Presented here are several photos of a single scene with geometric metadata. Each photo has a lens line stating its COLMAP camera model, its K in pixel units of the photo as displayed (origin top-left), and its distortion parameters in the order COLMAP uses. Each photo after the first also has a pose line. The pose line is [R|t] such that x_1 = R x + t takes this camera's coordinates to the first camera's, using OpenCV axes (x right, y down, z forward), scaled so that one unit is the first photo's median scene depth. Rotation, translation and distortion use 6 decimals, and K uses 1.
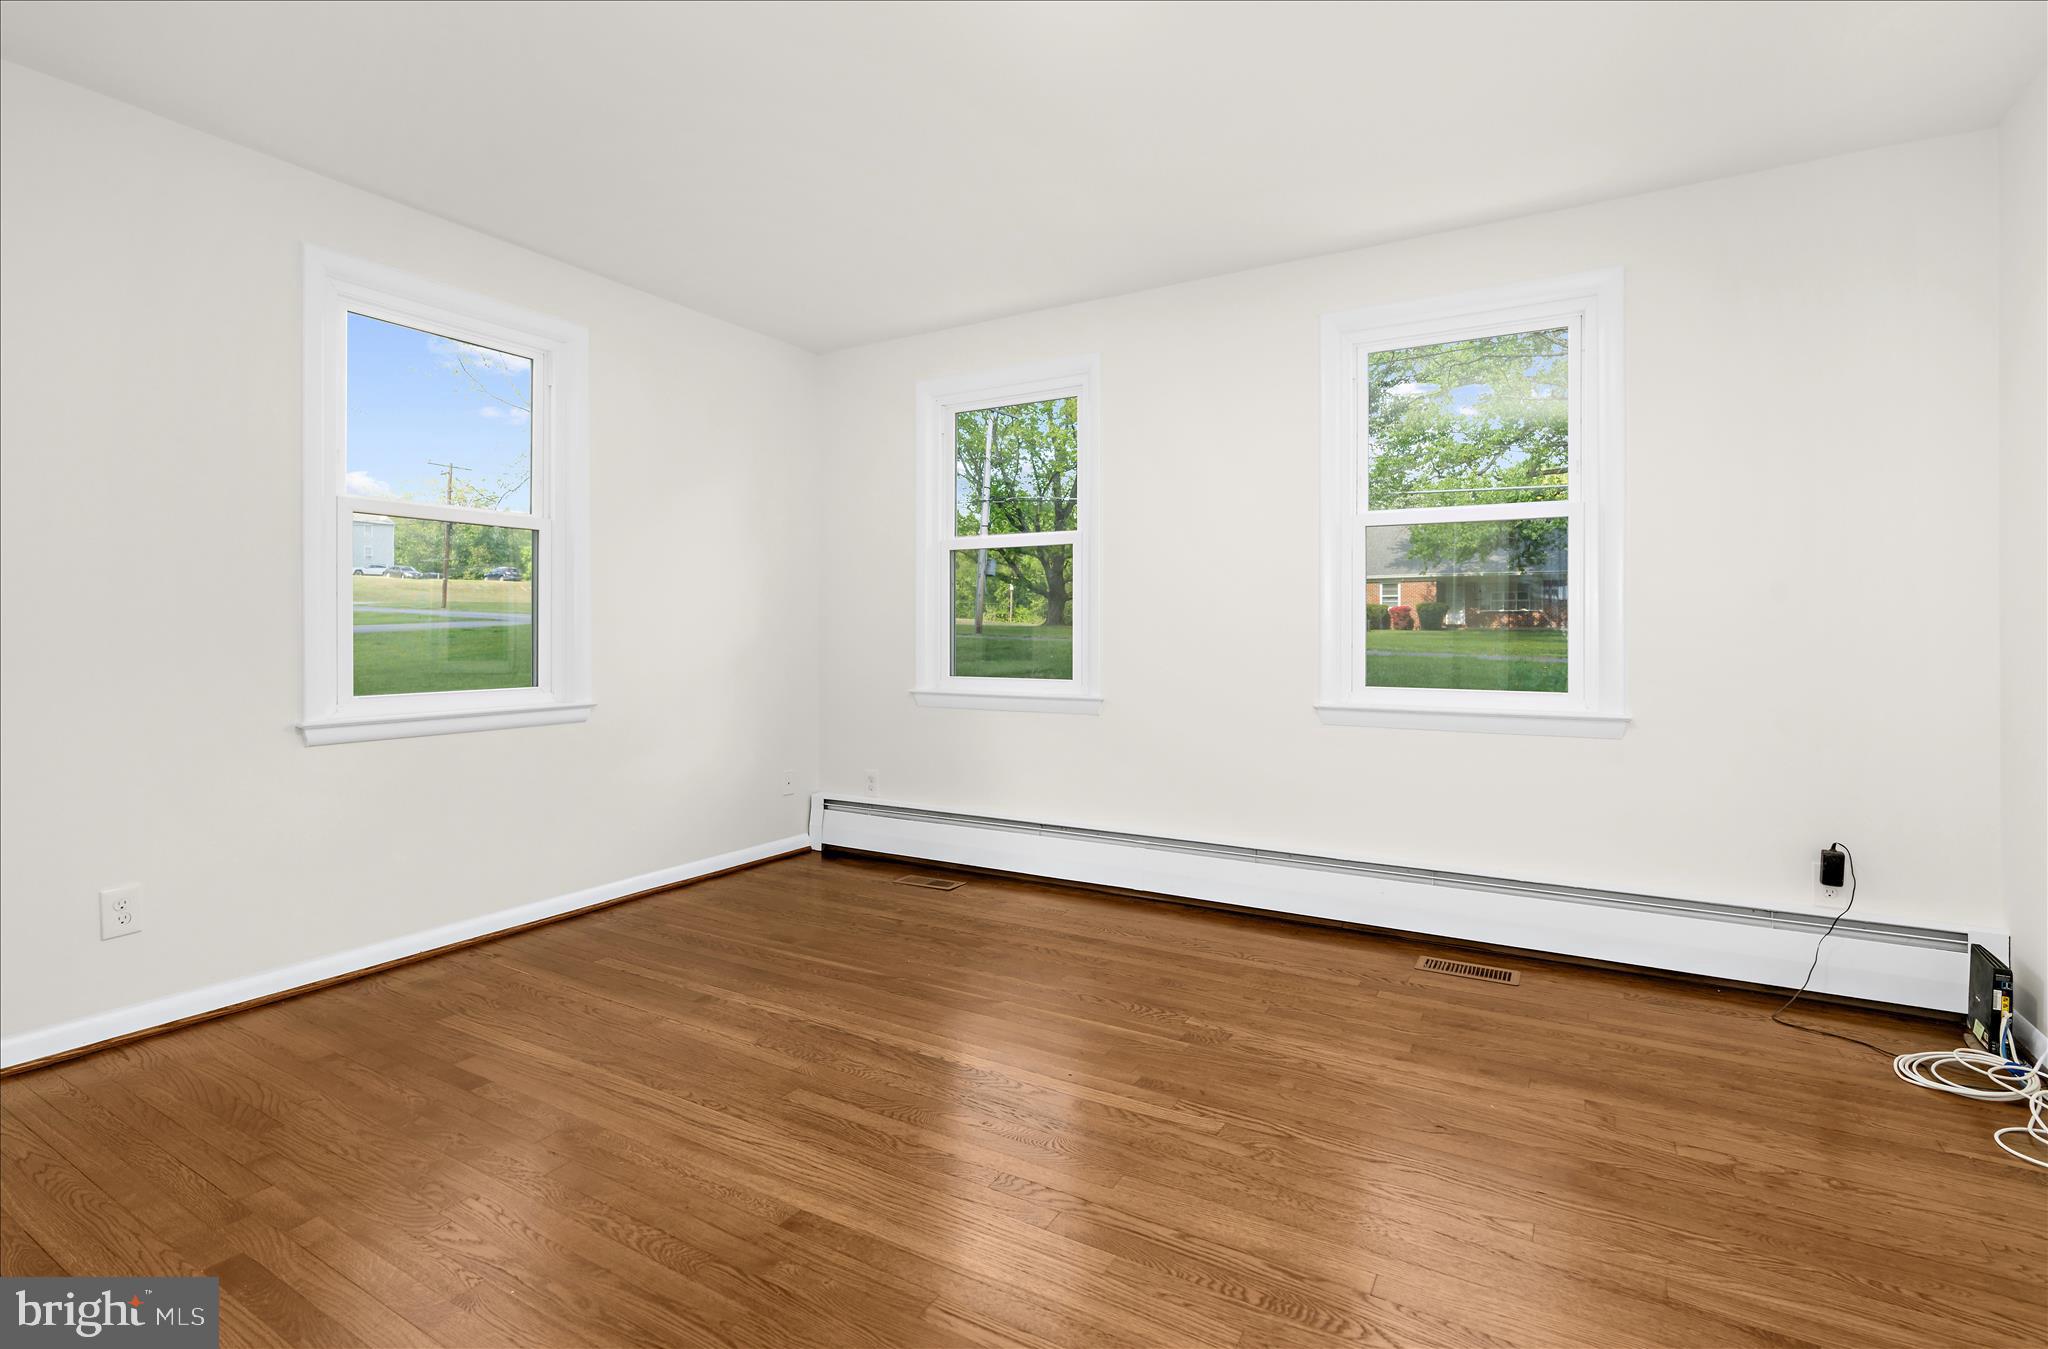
lens RADIAL K [[980.9, 0, 1026.4], [0, 980.9, 647.2], [0, 0, 1]] dist [-0.014289, 0.000984]
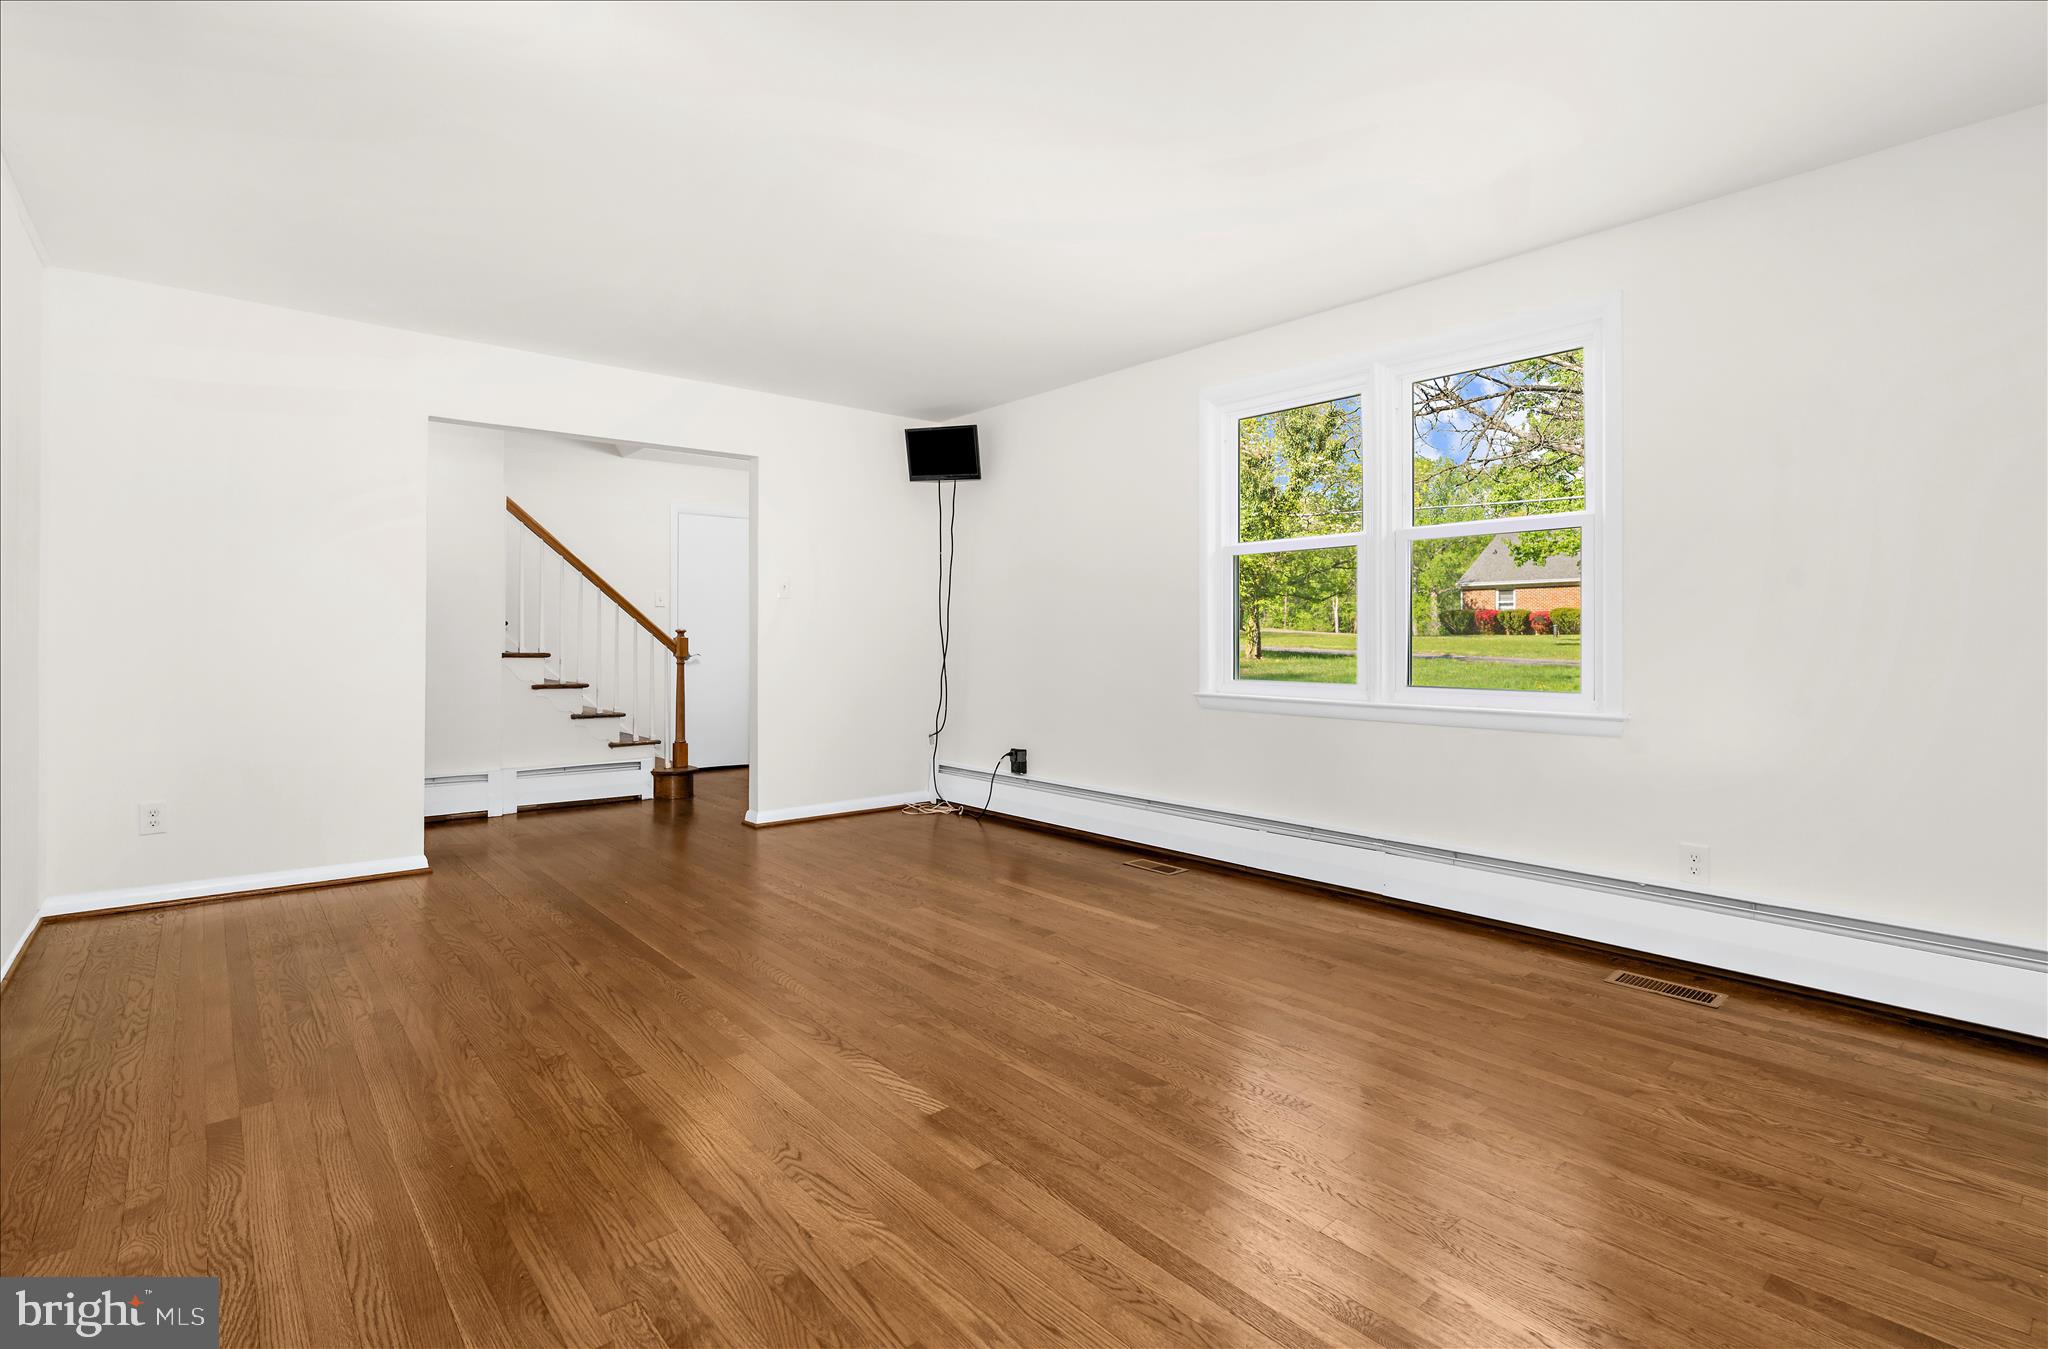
lens RADIAL K [[980.9, 0, 1026.4], [0, 980.9, 647.2], [0, 0, 1]] dist [-0.014289, 0.000984]
pose [[0.946394, -0.002139, -0.323006, 0.170152], [0.000576, 0.999988, -0.004934, 0.001721], [0.323013, 0.004483, 0.946384, -0.104866]]
